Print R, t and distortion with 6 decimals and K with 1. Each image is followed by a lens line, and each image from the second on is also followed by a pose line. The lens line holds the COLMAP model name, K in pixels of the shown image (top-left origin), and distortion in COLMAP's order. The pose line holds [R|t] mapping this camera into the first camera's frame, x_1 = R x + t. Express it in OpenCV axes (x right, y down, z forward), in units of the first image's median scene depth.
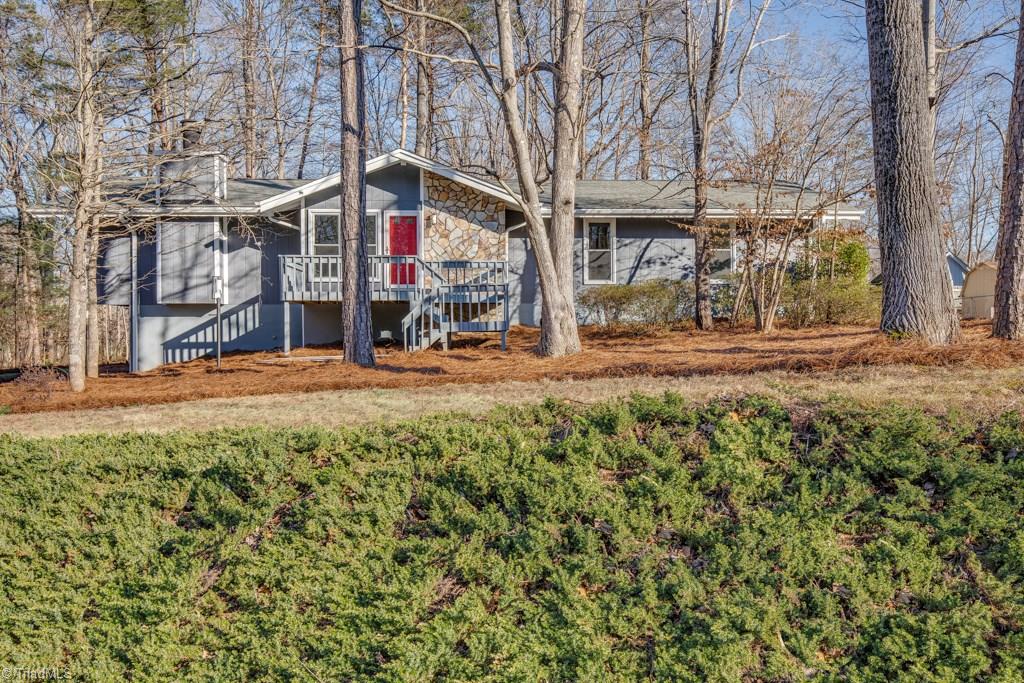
lens RADIAL K [[712.7, 0, 503.5], [0, 712.7, 340.1], [0, 0, 1]] dist [0.011920, 0.000619]
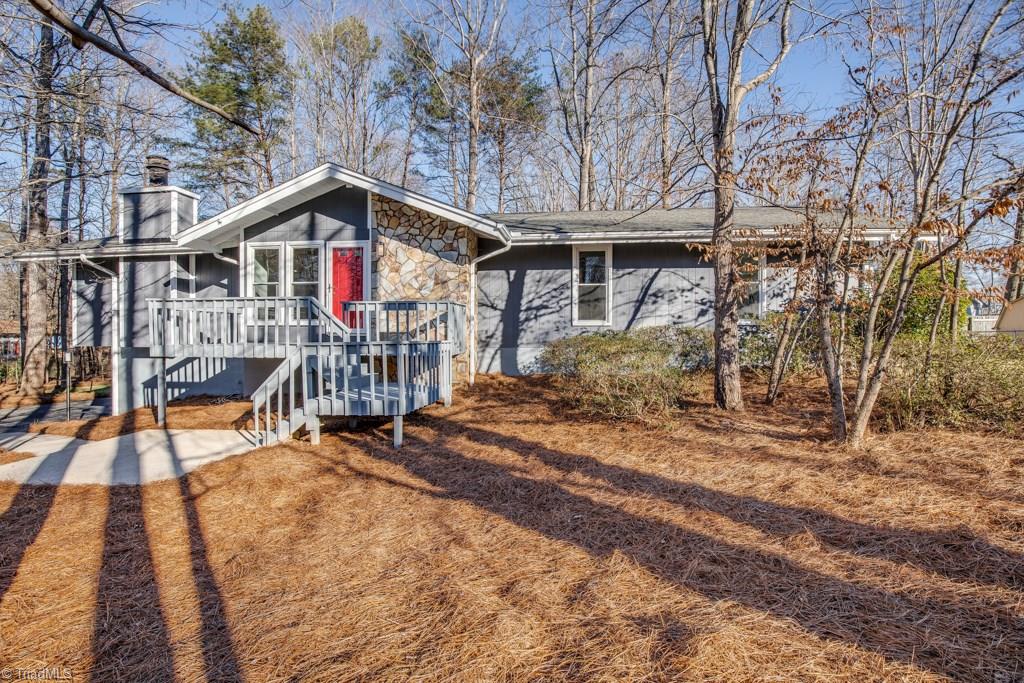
lens RADIAL K [[468.3, 0, 491.7], [0, 468.3, 334.2], [0, 0, 1]] dist [-0.032340, 0.005033]
pose [[0.983159, 0.009098, -0.182524, 0.128885], [-0.009919, 0.999944, -0.003586, -0.069725], [0.182481, 0.005337, 0.983195, 0.481305]]
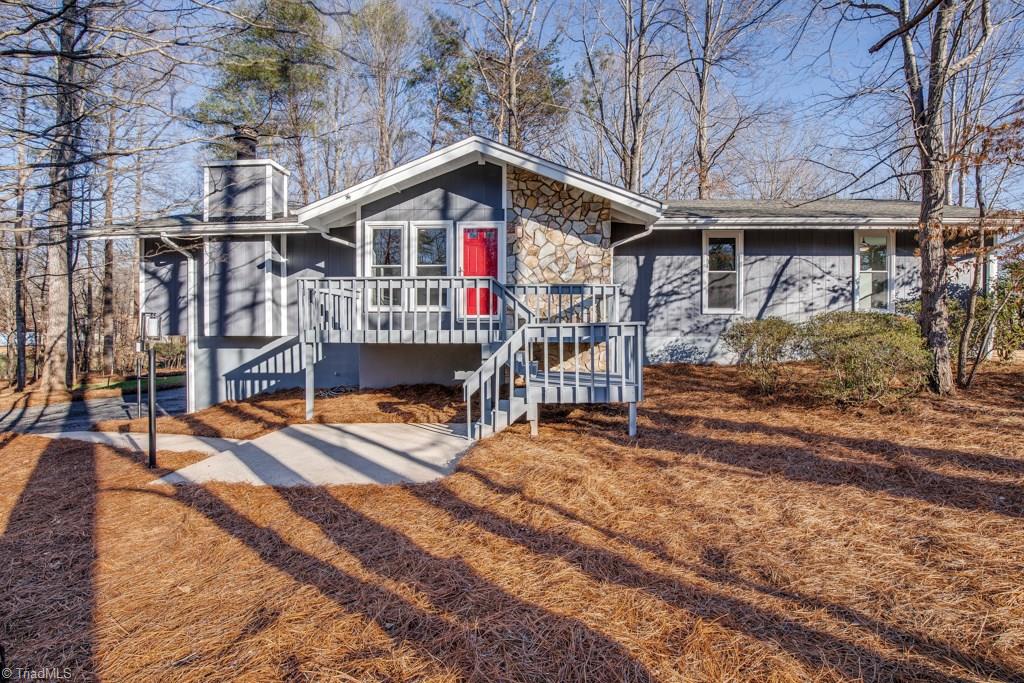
lens RADIAL K [[468.3, 0, 510.4], [0, 468.3, 331.4], [0, 0, 1]] dist [-0.032340, 0.005033]
pose [[0.992760, 0.011740, -0.119537, -0.043804], [-0.011718, 0.999931, 0.000884, -0.058447], [0.119539, 0.000523, 0.992829, 0.478665]]
